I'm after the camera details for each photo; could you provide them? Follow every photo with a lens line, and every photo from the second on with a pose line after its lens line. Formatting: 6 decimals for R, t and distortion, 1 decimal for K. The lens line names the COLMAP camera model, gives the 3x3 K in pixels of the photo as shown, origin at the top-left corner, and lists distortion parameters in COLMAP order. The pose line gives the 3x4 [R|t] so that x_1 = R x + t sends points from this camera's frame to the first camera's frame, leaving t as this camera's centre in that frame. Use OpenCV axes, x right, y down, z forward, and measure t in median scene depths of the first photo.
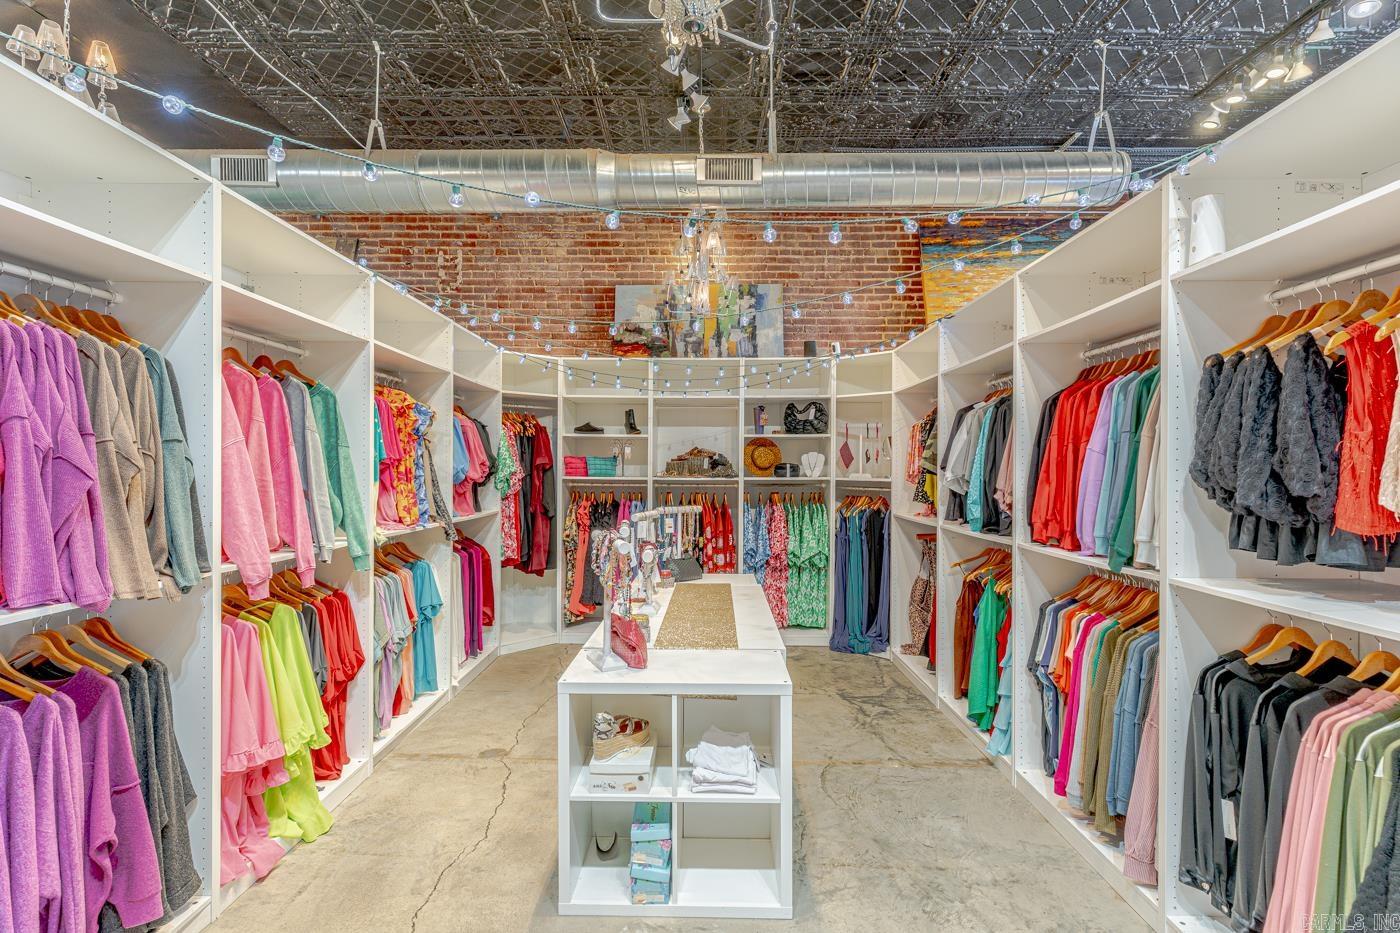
lens RADIAL K [[681.5, 0, 700.0], [0, 681.5, 466.5], [0, 0, 1]] dist [-0.000111, -0.000137]
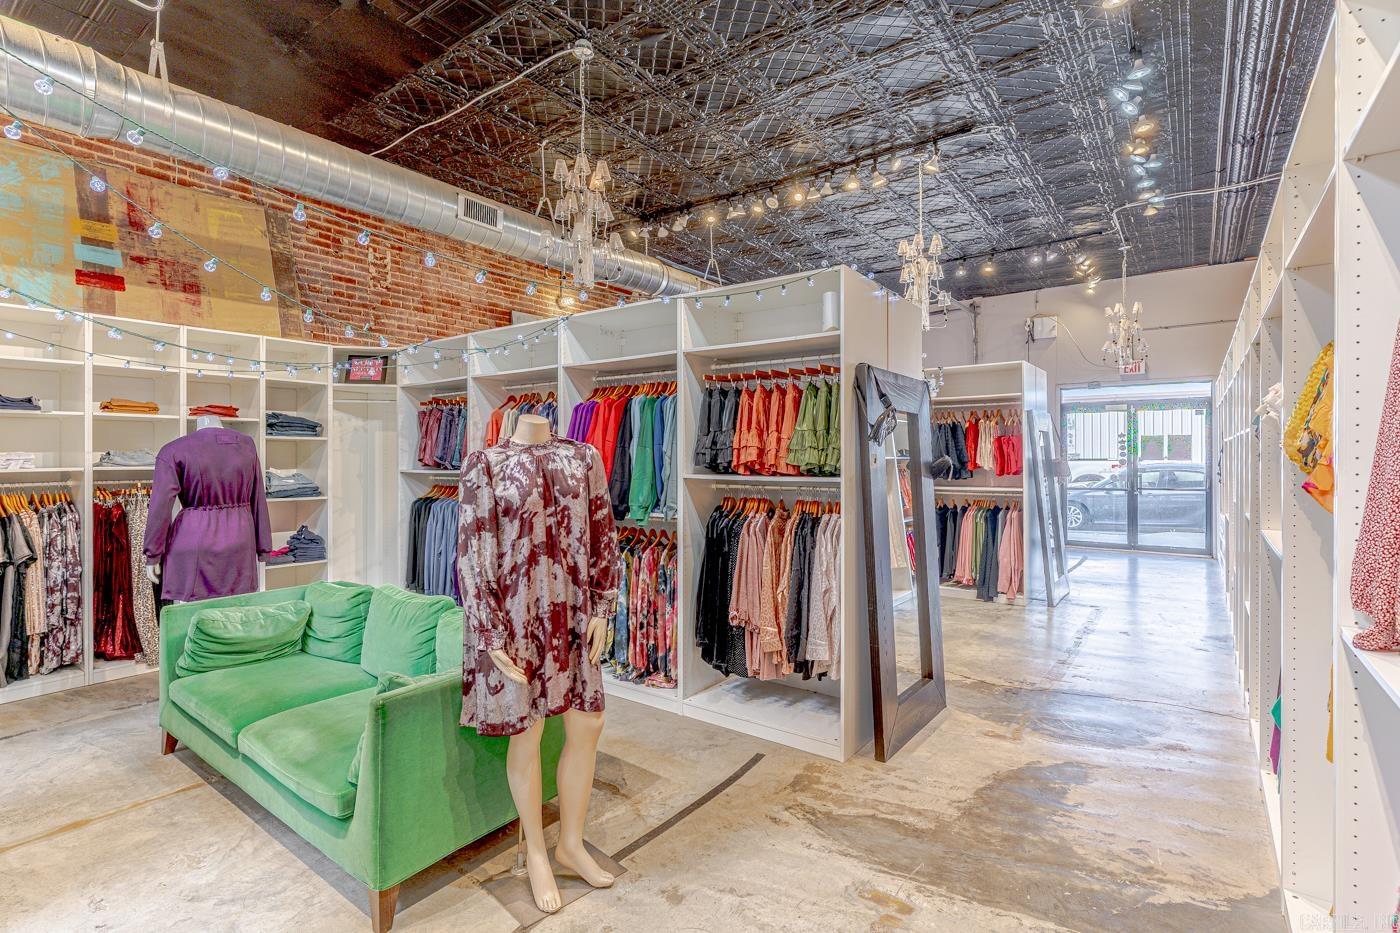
lens RADIAL K [[681.5, 0, 700.0], [0, 681.5, 466.5], [0, 0, 1]] dist [-0.000111, -0.000137]
pose [[0.584493, -0.016647, 0.811228, -0.935395], [0.004379, 0.999840, 0.017363, 0.000196], [-0.811387, -0.006596, 0.584472, -0.013299]]
